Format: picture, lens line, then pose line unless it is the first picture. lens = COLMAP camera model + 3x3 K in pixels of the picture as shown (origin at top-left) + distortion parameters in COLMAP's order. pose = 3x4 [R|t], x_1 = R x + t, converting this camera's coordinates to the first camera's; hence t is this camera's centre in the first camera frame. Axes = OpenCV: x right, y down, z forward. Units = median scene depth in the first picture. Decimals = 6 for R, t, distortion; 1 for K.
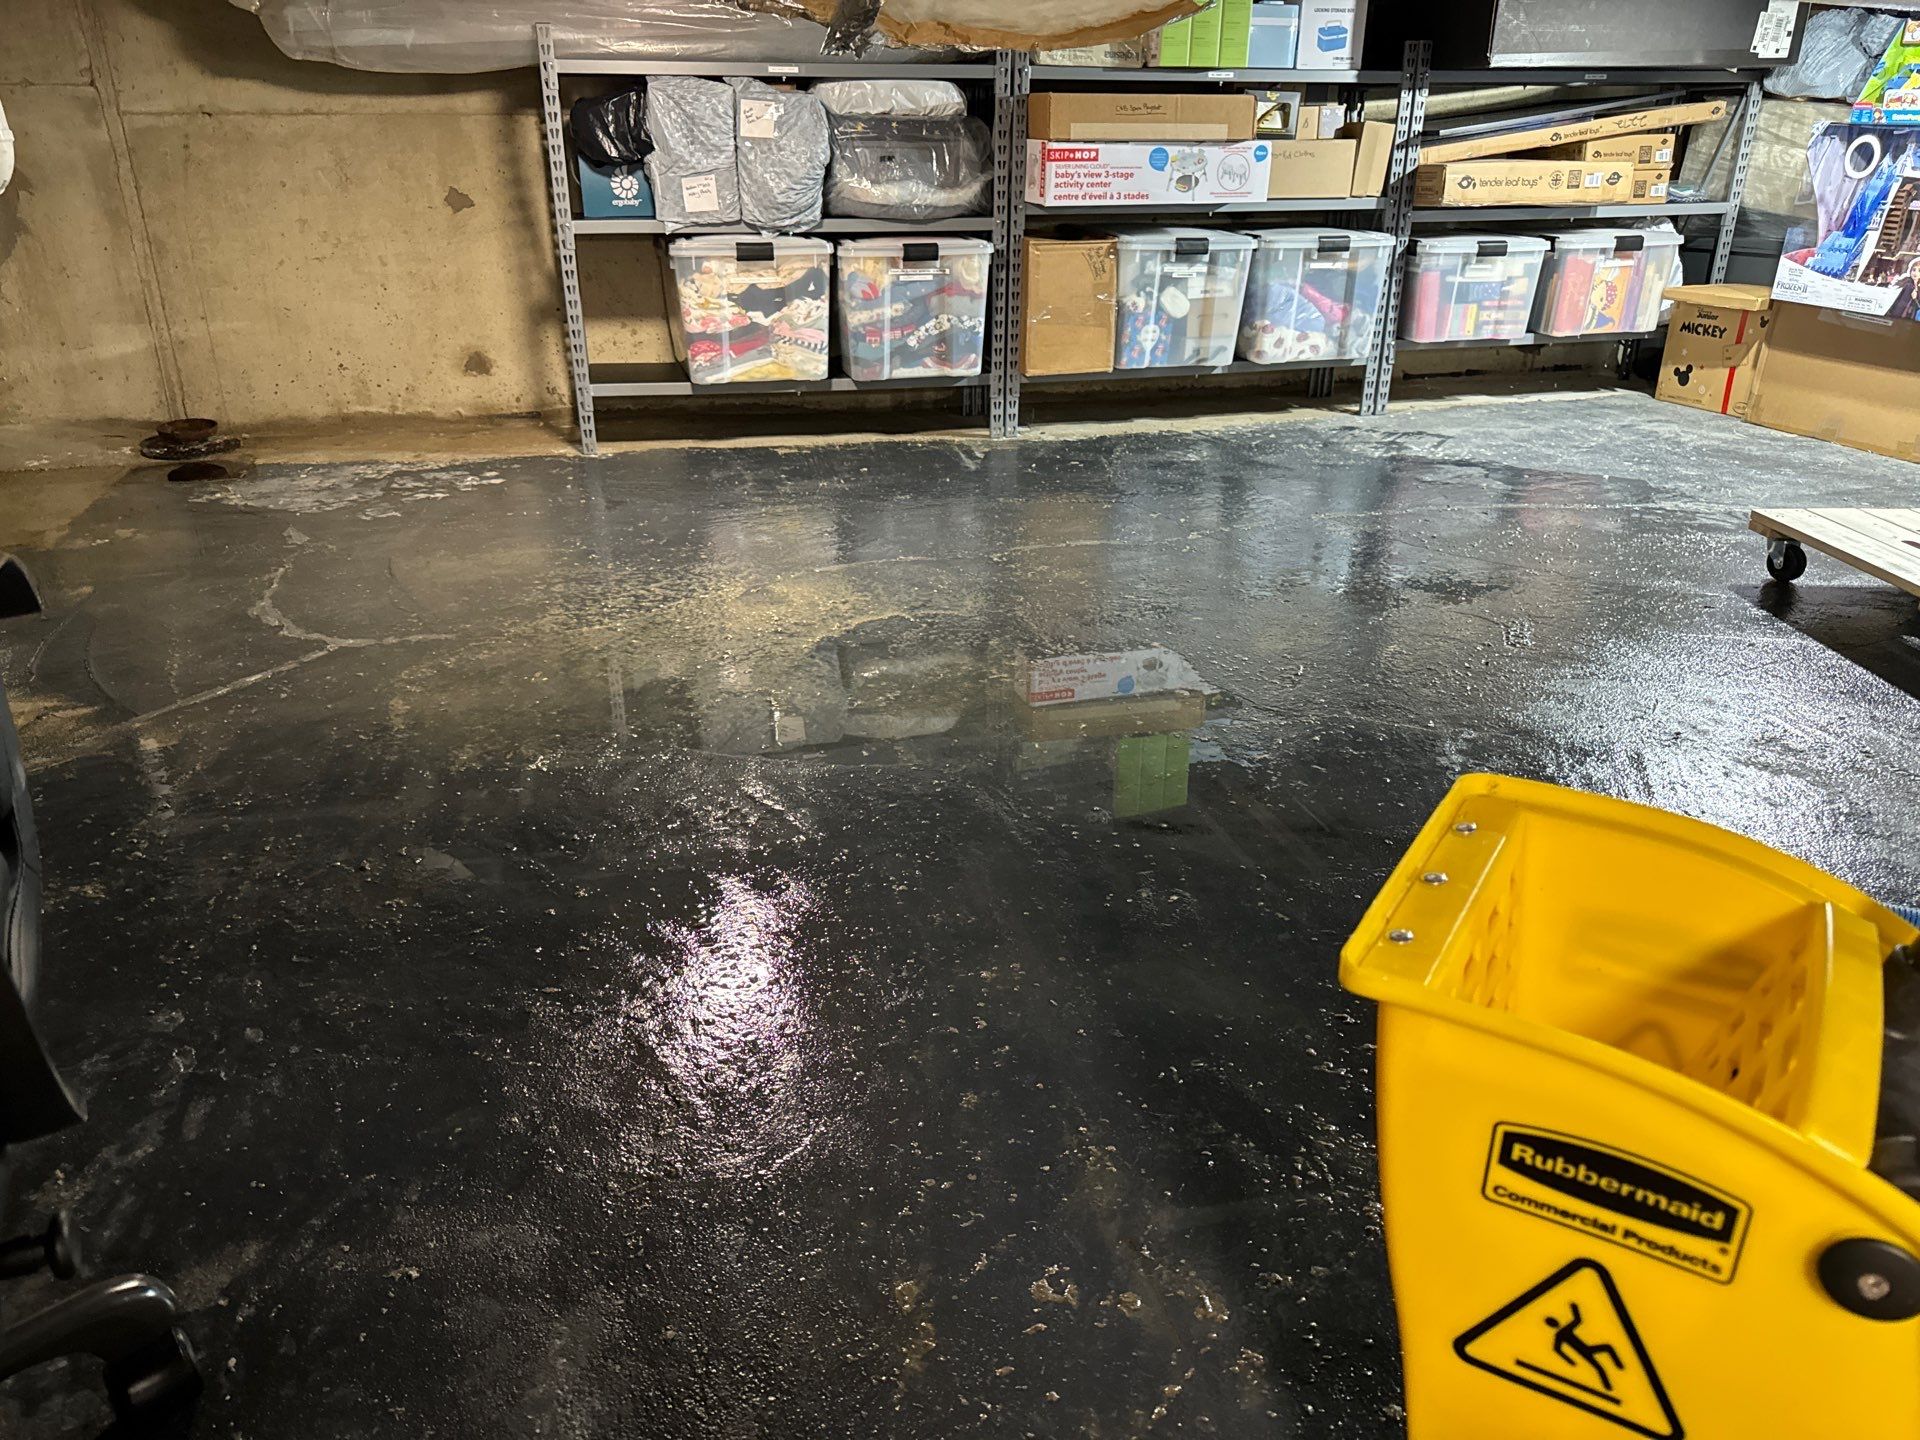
lens RADIAL K [[1359.6, 0, 947.2], [0, 1359.6, 733.2], [0, 0, 1]] dist [0.028176, -0.032623]
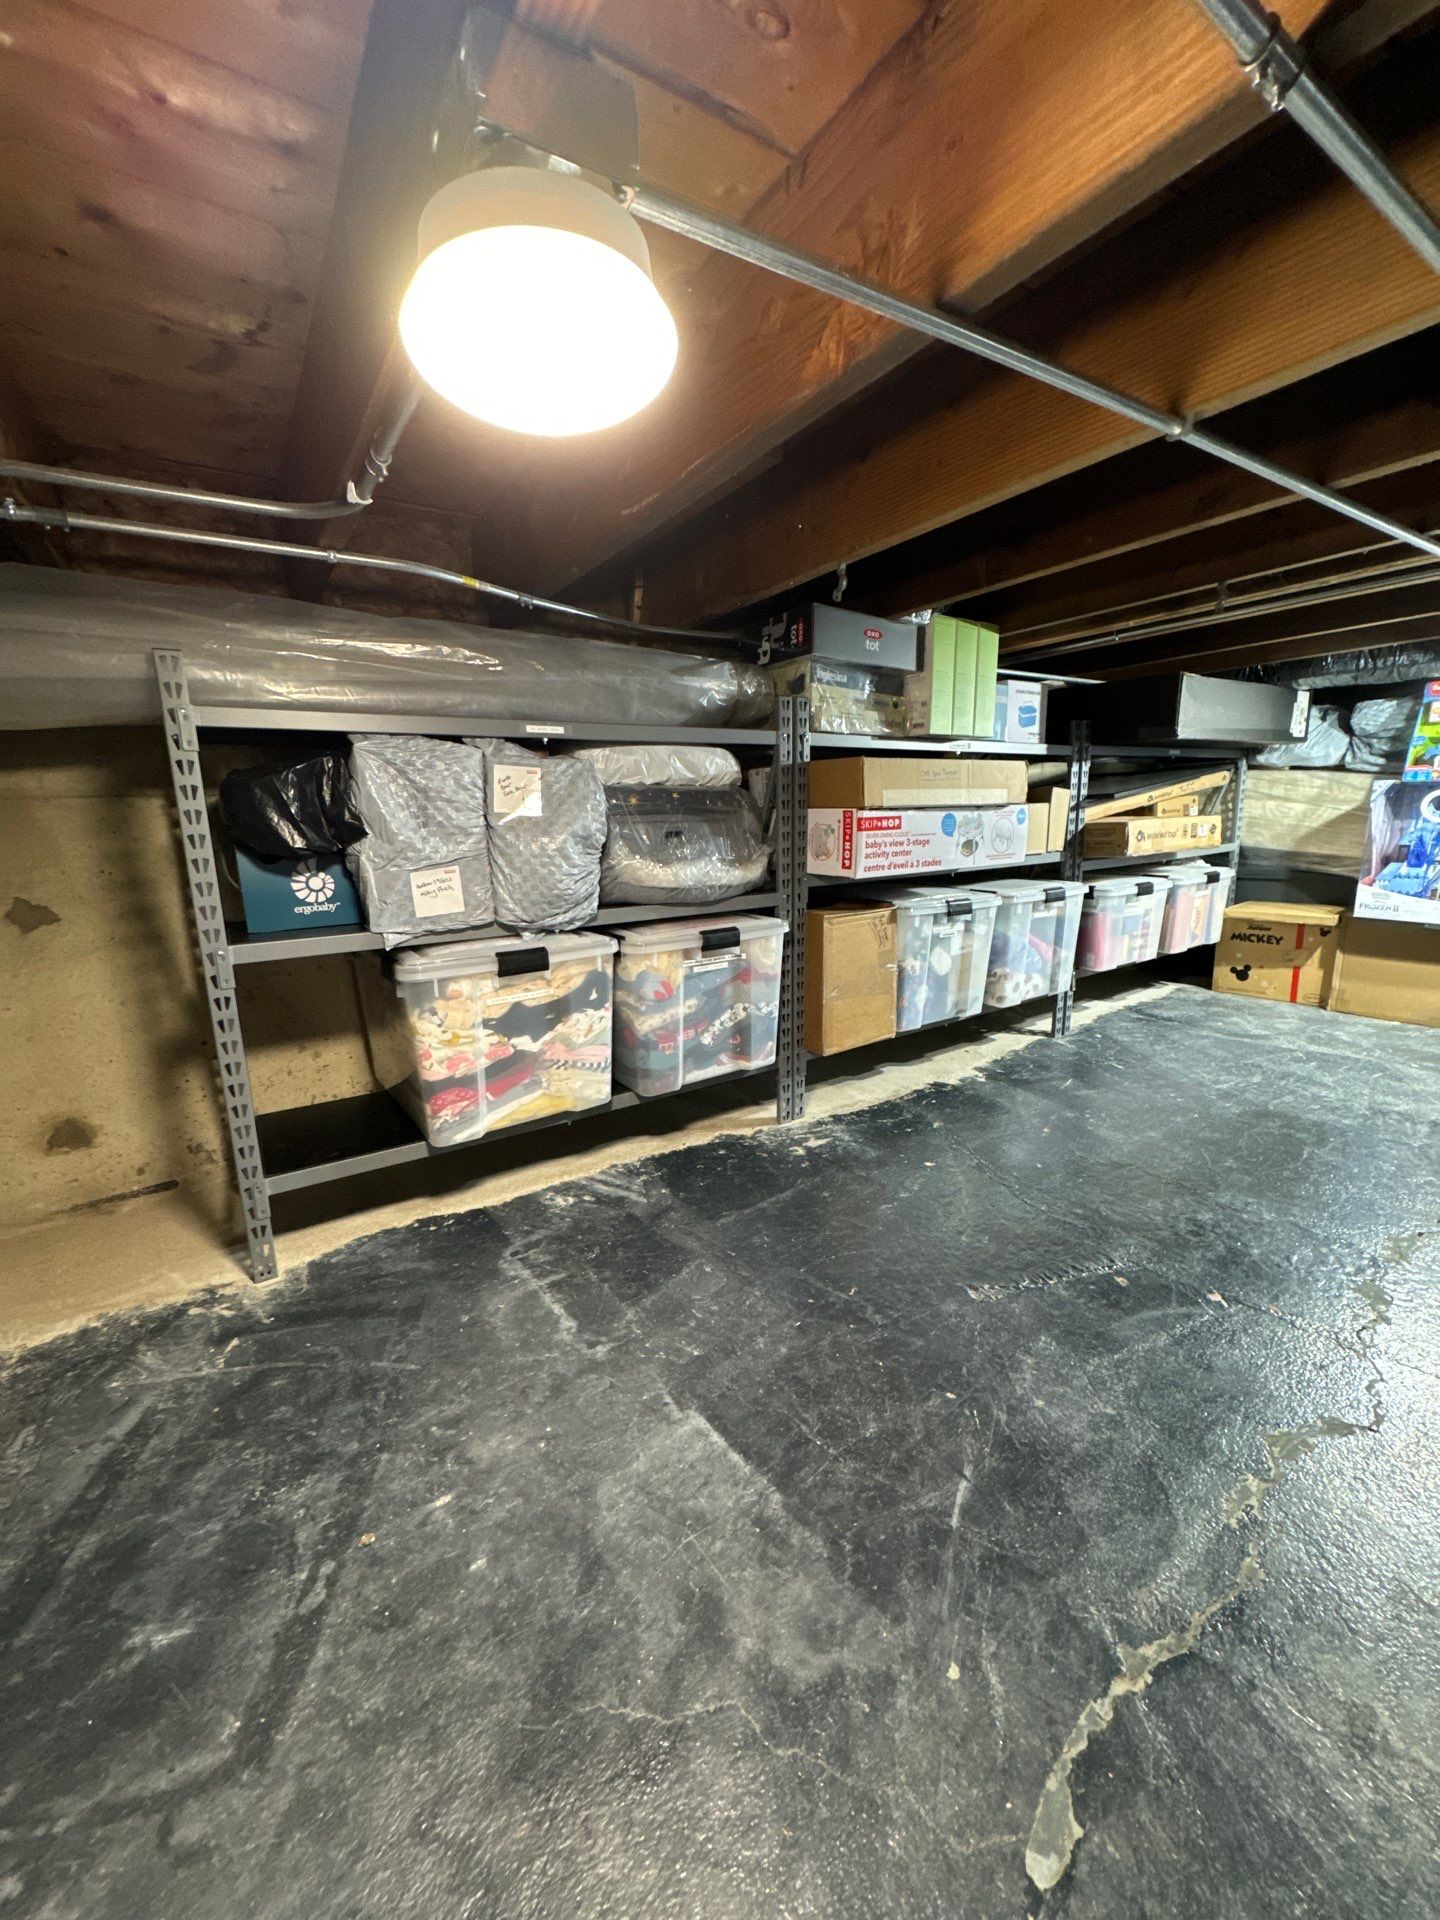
lens RADIAL K [[762.3, 0, 720.0], [0, 762.3, 960.0], [0, 0, 1]] dist [-0.001146, 0.000057]
pose [[0.940371, -0.089900, 0.328055, -0.162567], [0.160922, 0.967266, -0.196217, -0.240823], [-0.299676, 0.237309, 0.924056, 0.557151]]
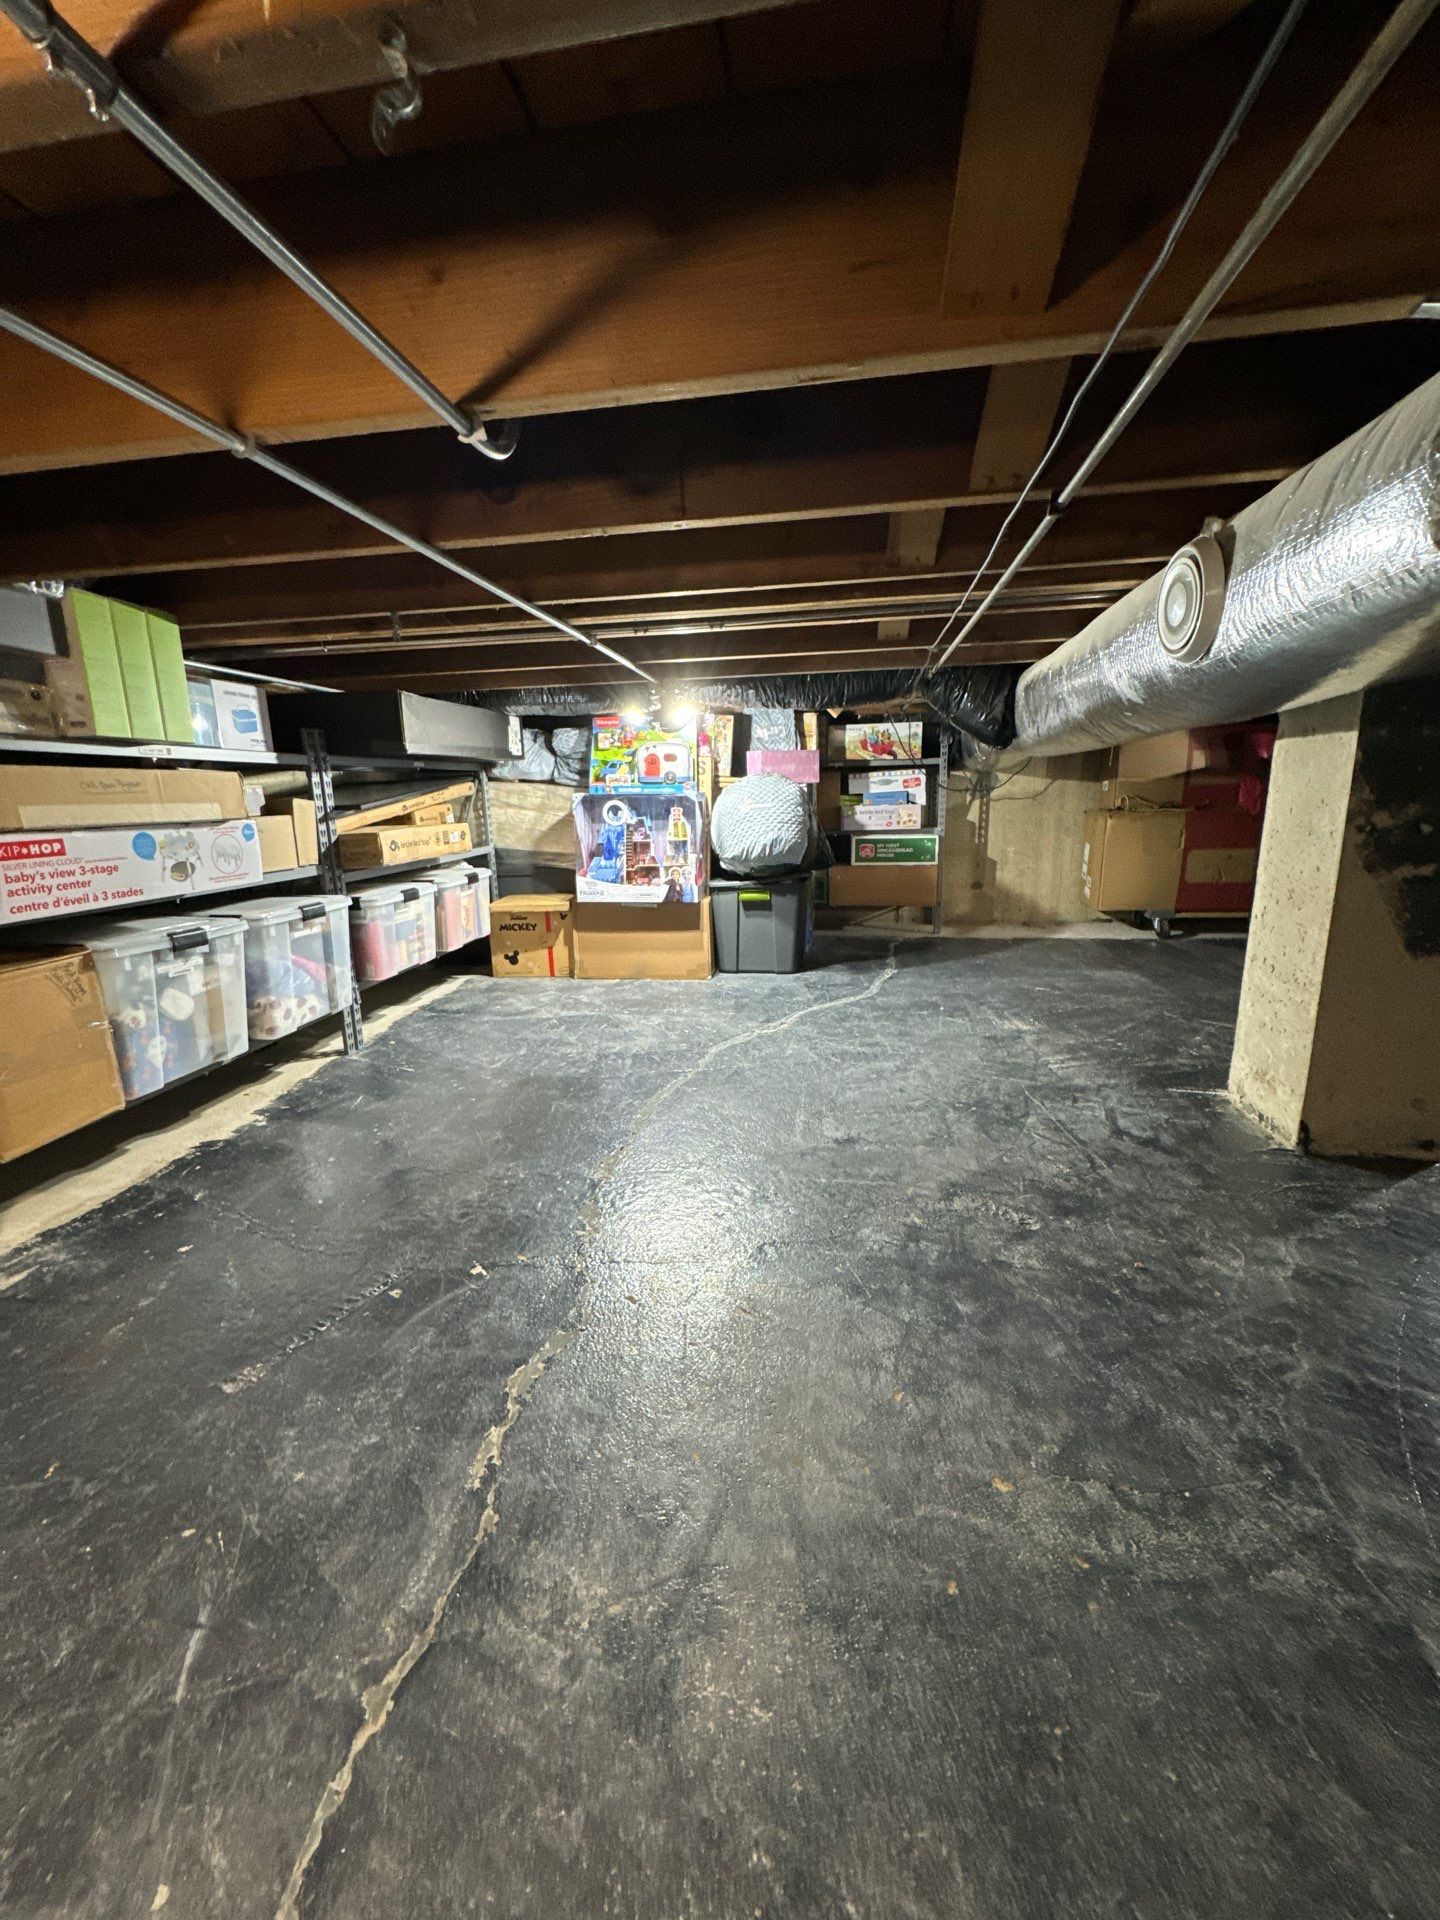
lens RADIAL K [[762.3, 0, 720.0], [0, 762.3, 960.0], [0, 0, 1]] dist [-0.001146, 0.000057]
pose [[0.383651, -0.208390, 0.899659, -0.119245], [0.395477, 0.917428, 0.043859, -0.235976], [-0.834512, 0.338968, 0.434385, 0.527463]]
